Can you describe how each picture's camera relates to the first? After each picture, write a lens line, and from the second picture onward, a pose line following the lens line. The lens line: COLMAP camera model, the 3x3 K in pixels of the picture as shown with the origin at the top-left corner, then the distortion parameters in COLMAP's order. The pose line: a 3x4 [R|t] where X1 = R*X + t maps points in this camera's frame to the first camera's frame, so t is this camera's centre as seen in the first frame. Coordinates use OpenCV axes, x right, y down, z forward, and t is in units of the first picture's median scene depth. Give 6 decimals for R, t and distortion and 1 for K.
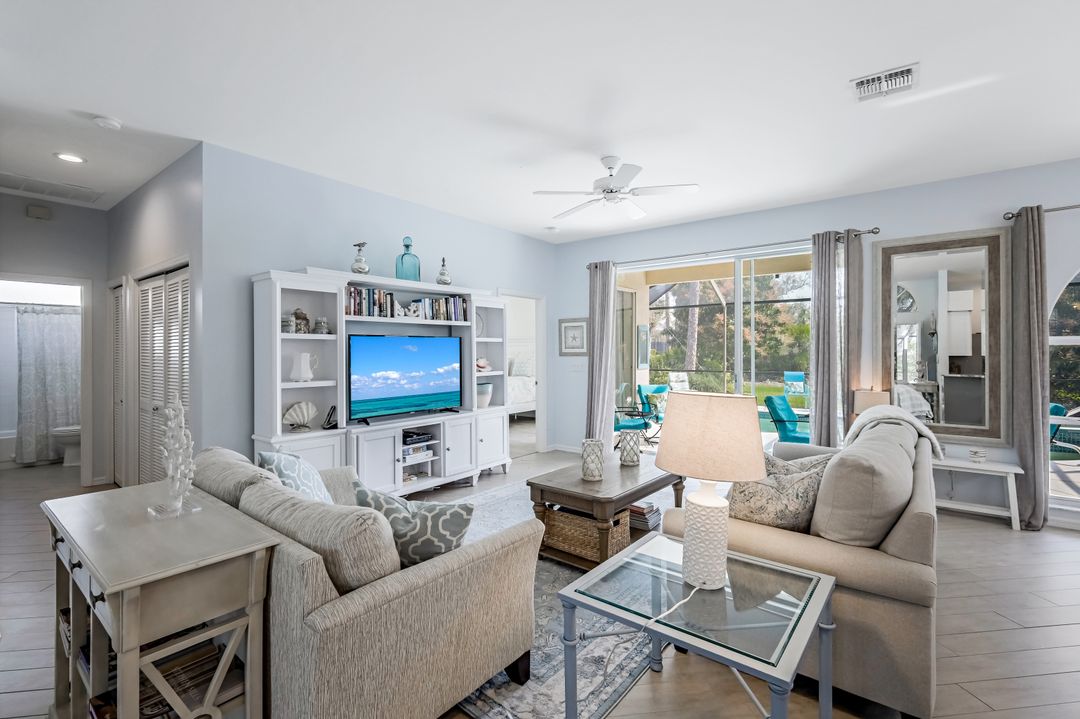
lens RADIAL K [[485.0, 0, 544.0], [0, 485.0, 352.4], [0, 0, 1]] dist [0.004120, 0.000487]
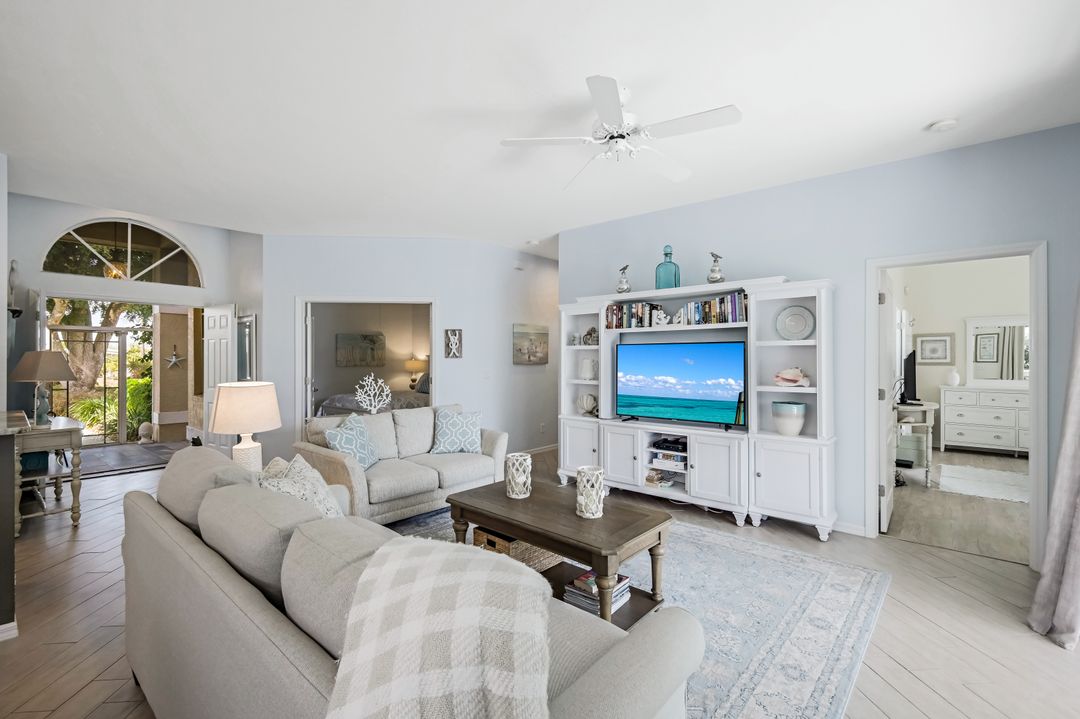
lens RADIAL K [[469.8, 0, 540.0], [0, 469.8, 359.5], [0, 0, 1]] dist [0.001540, 0.000057]
pose [[-0.045734, 0.004747, -0.998942, 0.696788], [-0.003109, 0.999983, 0.004894, -0.003751], [0.998949, 0.003329, -0.045719, 0.759839]]
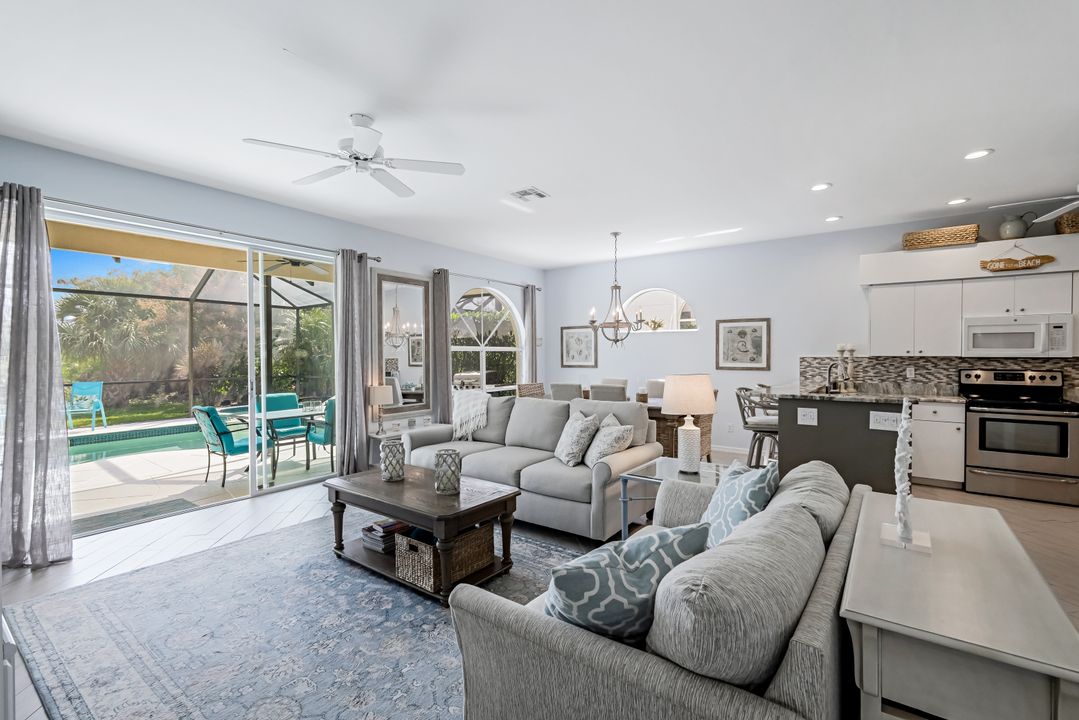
lens RADIAL K [[480.3, 0, 539.5], [0, 480.3, 360.0], [0, 0, 1]] dist [0.002038, 0.000132]
pose [[-0.037217, -0.011580, 0.999240, -0.568219], [0.005193, 0.999917, 0.011781, -0.000193], [-0.999294, 0.005627, -0.037154, 0.604889]]
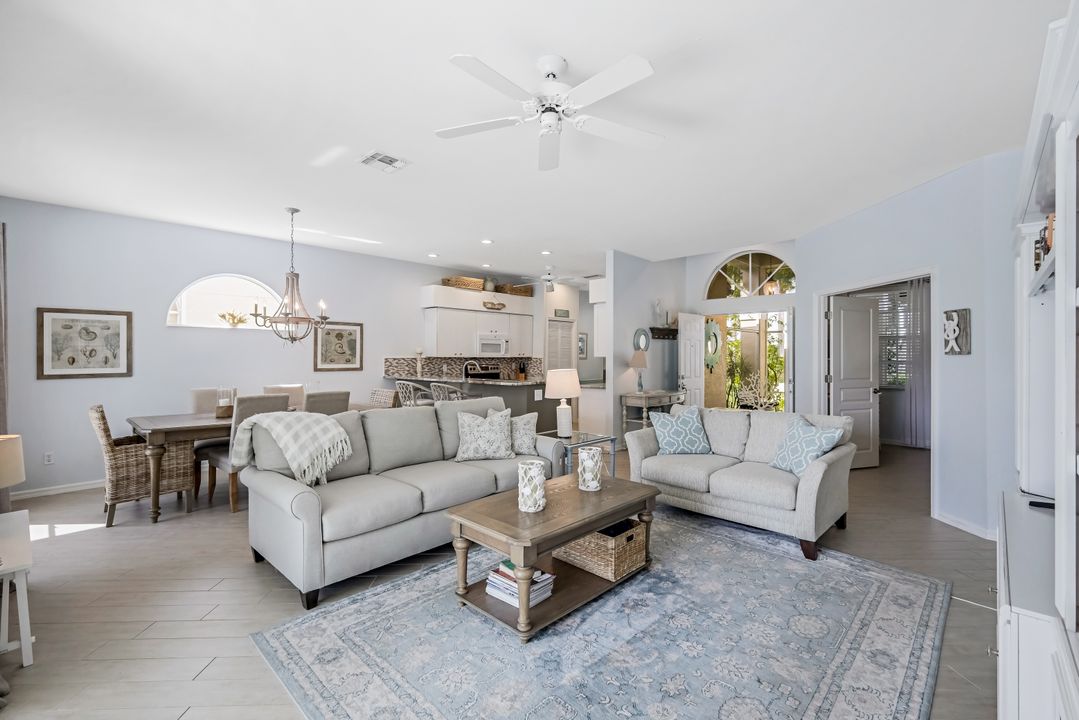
lens RADIAL K [[474.1, 0, 541.2], [0, 474.1, 353.9], [0, 0, 1]] dist [0.003490, 0.000201]
pose [[-0.996033, 0.001381, 0.088970, 0.078365], [0.001473, 0.999998, 0.000970, -0.003622], [-0.088969, 0.001097, -0.996034, 1.357261]]
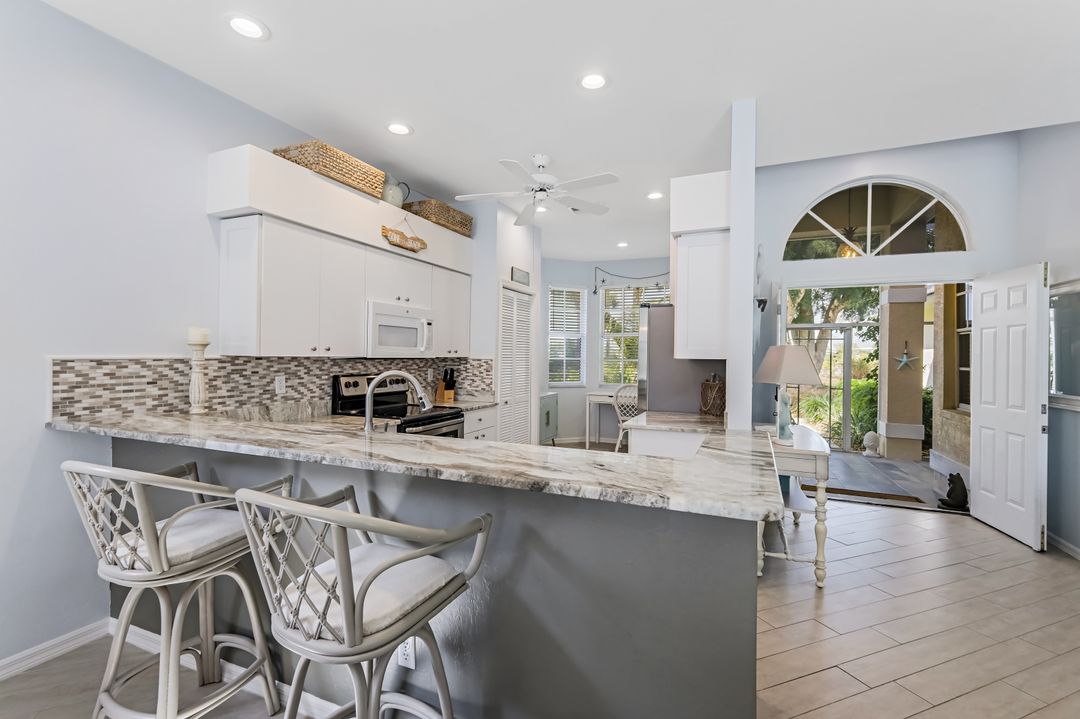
lens RADIAL K [[474.5, 0, 541.7], [0, 474.5, 353.4], [0, 0, 1]] dist [0.003490, 0.000201]
pose [[-0.968186, -0.008086, -0.250101, 0.396751], [-0.008442, 0.999964, 0.000351, 0.001426], [0.250090, 0.002451, -0.968220, 0.394429]]
